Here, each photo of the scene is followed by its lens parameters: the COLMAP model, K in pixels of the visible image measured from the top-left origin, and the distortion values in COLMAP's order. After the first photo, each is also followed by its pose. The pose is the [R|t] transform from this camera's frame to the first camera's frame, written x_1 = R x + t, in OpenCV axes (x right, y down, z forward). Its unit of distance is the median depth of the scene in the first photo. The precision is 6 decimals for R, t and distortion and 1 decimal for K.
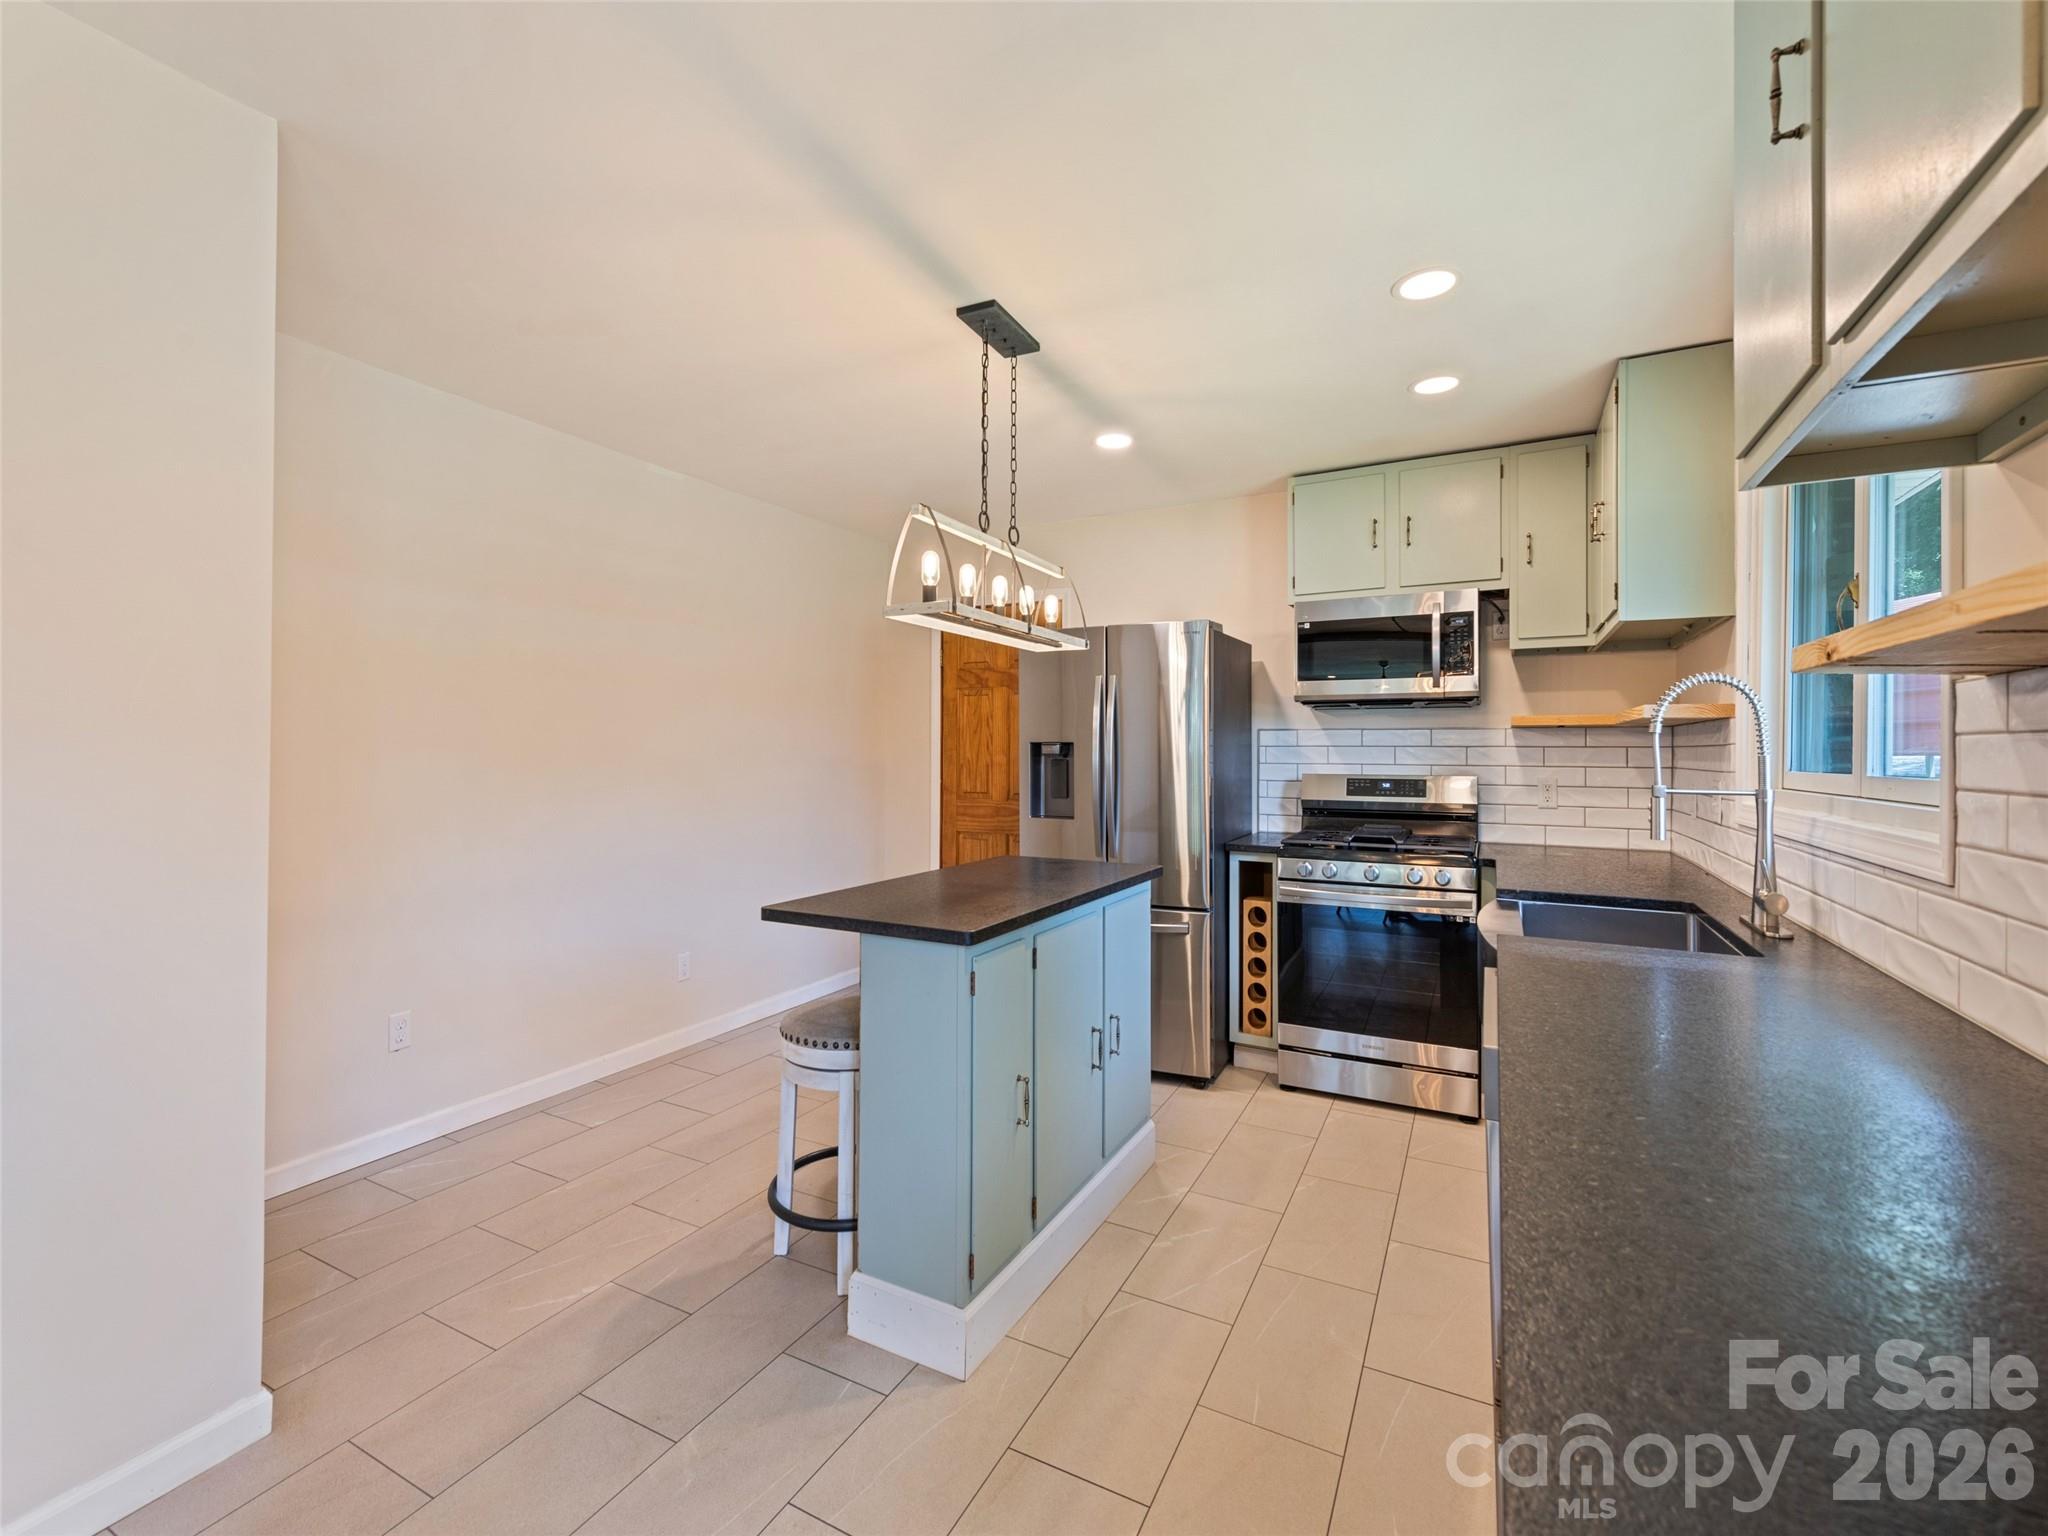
lens RADIAL K [[864.7, 0, 1041.0], [0, 864.7, 743.6], [0, 0, 1]] dist [0.012104, -0.004485]
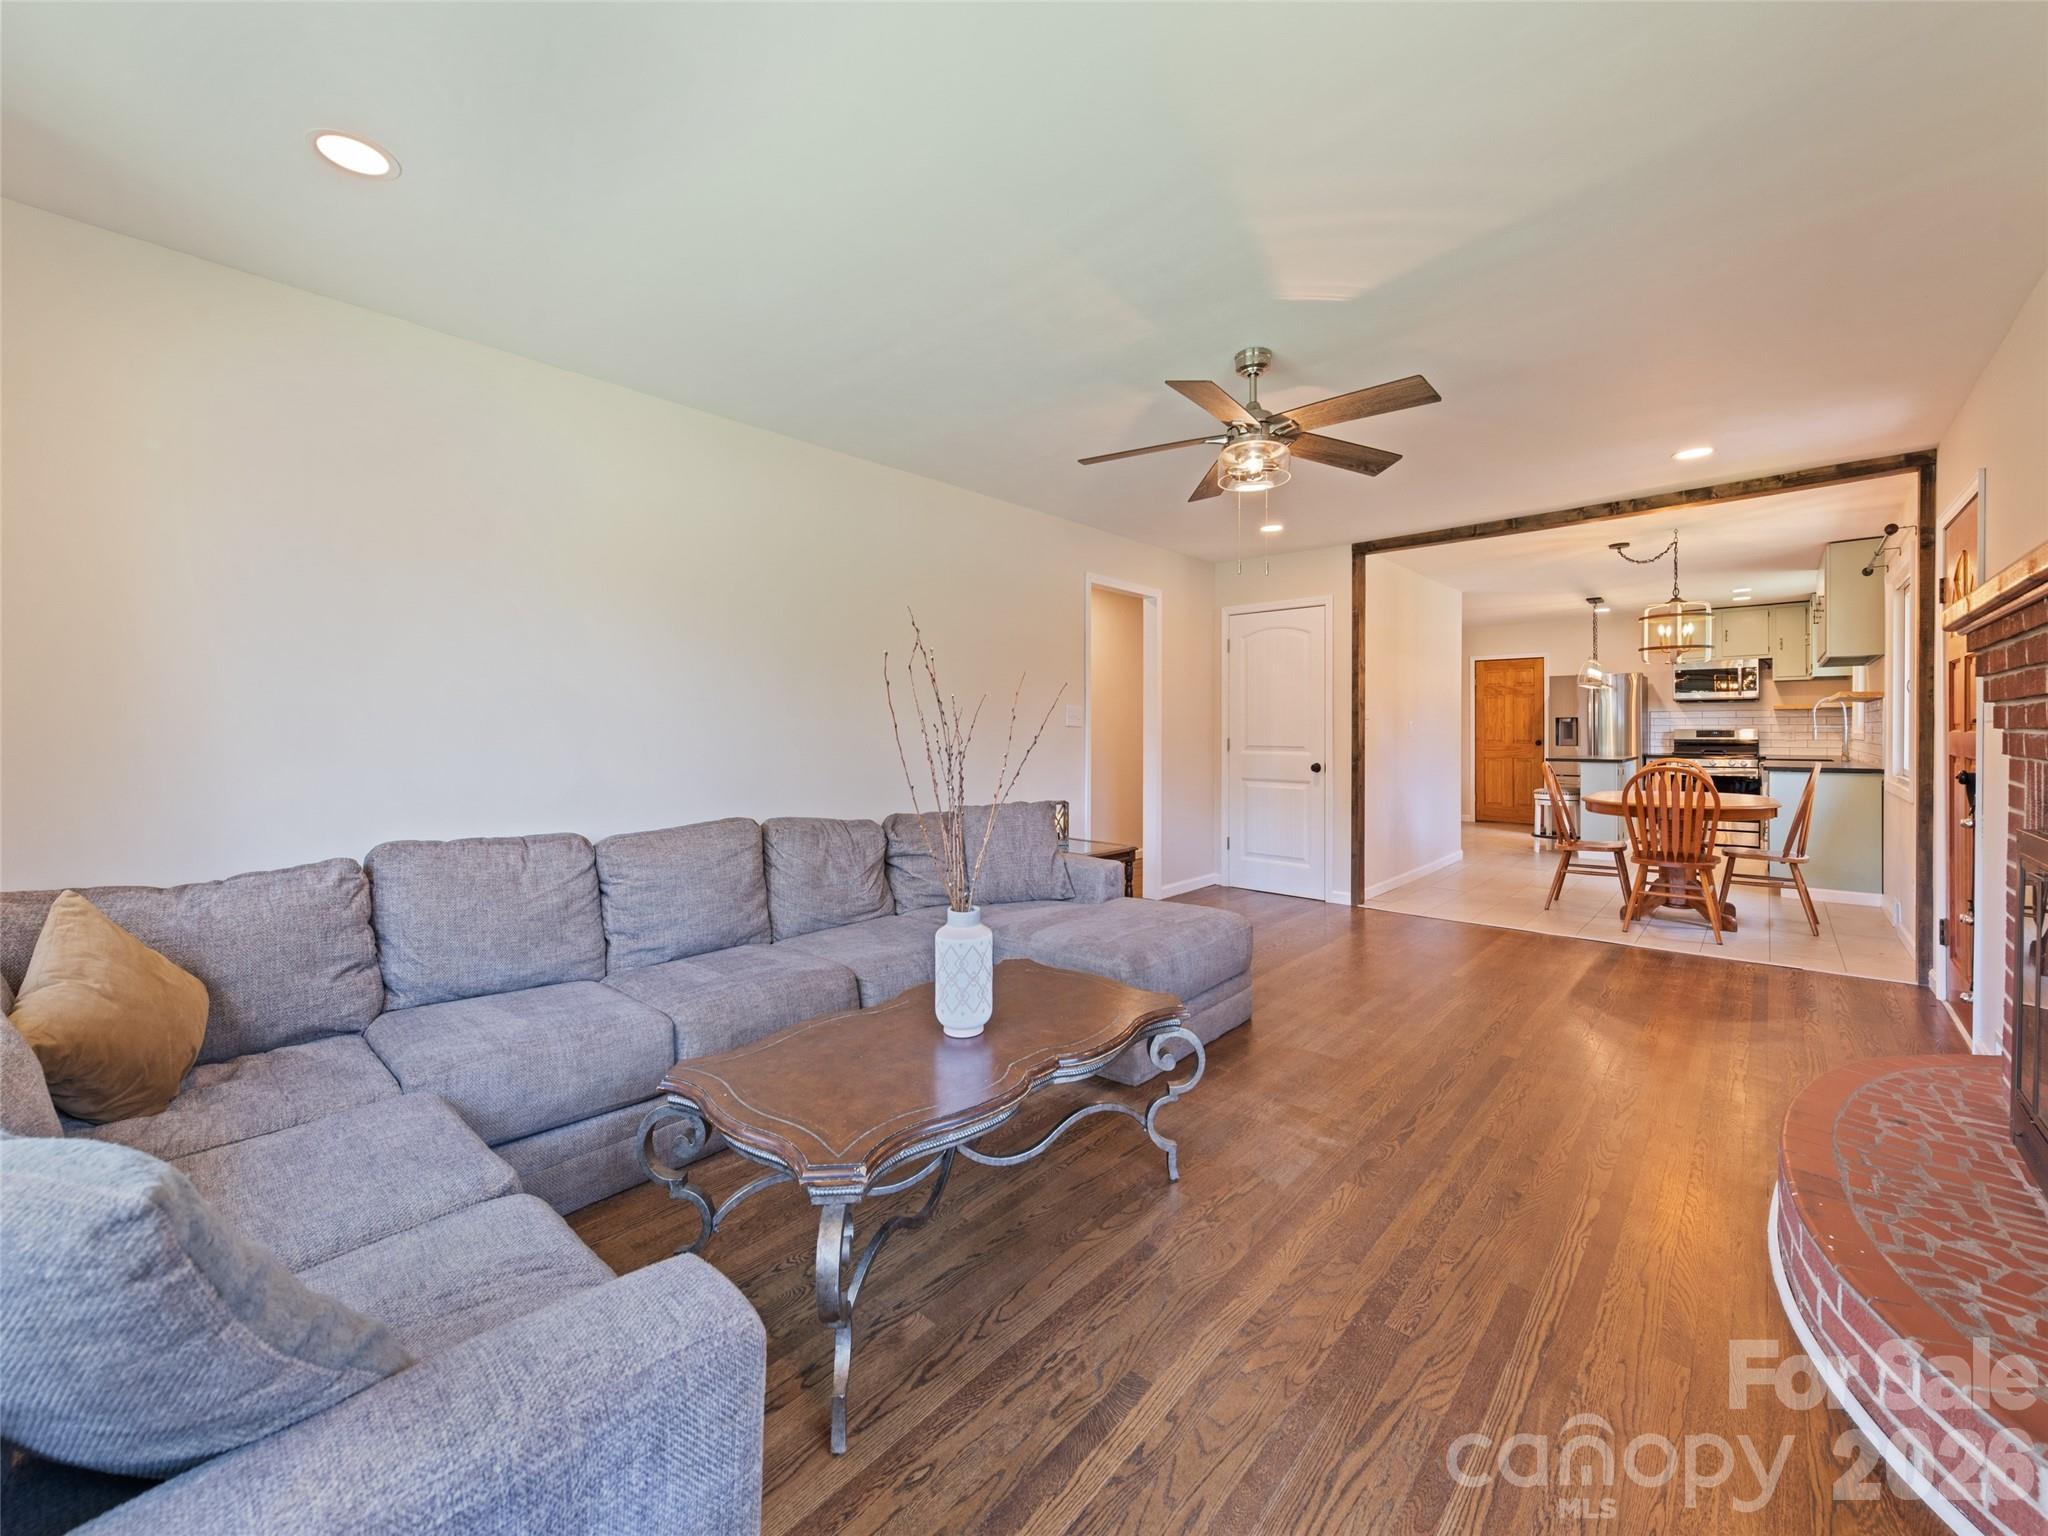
lens RADIAL K [[812.3, 0, 1026.3], [0, 812.3, 731.7], [0, 0, 1]] dist [0.008983, -0.001790]
pose [[0.962995, -0.007200, -0.269423, -0.945714], [0.009756, 0.999919, 0.008148, 0.005357], [0.269343, -0.010475, 0.962987, -1.942587]]
